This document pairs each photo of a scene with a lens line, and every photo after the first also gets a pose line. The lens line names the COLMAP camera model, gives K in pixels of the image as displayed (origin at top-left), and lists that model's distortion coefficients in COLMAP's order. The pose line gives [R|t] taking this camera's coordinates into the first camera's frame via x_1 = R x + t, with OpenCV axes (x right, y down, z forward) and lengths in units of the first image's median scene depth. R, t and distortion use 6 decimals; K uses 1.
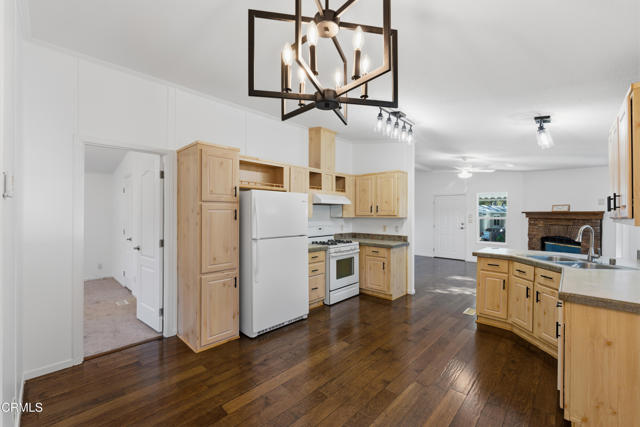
lens RADIAL K [[268.4, 0, 319.3], [0, 268.4, 214.6], [0, 0, 1]] dist [-0.013739, 0.003033]
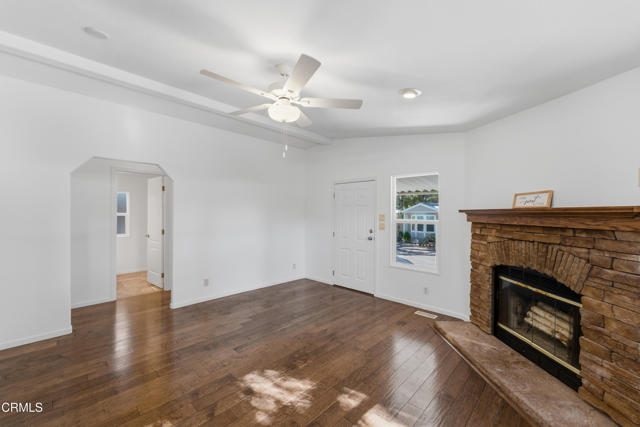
lens RADIAL K [[258.2, 0, 322.2], [0, 258.2, 215.6], [0, 0, 1]] dist [0.004172, 0.000332]
pose [[0.999985, 0.004487, 0.003110, 0.790520], [-0.004495, 0.999987, 0.002380, -0.000492], [-0.003099, -0.002394, 0.999992, 0.814248]]
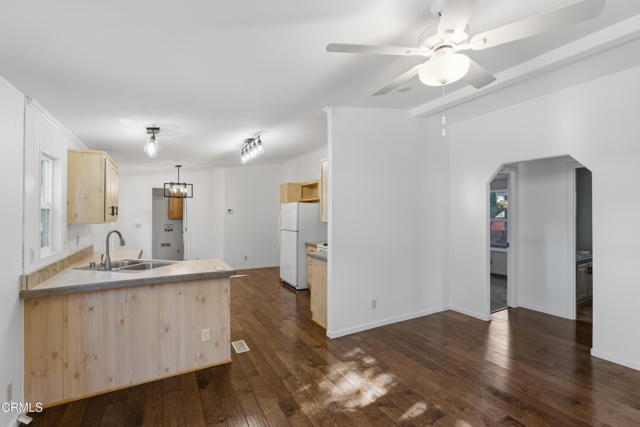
lens RADIAL K [[299.0, 0, 340.4], [0, 299.0, 212.7], [0, 0, 1]] dist [-0.017253, 0.000905]
pose [[-0.275085, -0.005456, -0.961405, 1.136258], [-0.001854, 0.999985, -0.005144, -0.011898], [0.961418, 0.000368, -0.275091, 1.325164]]
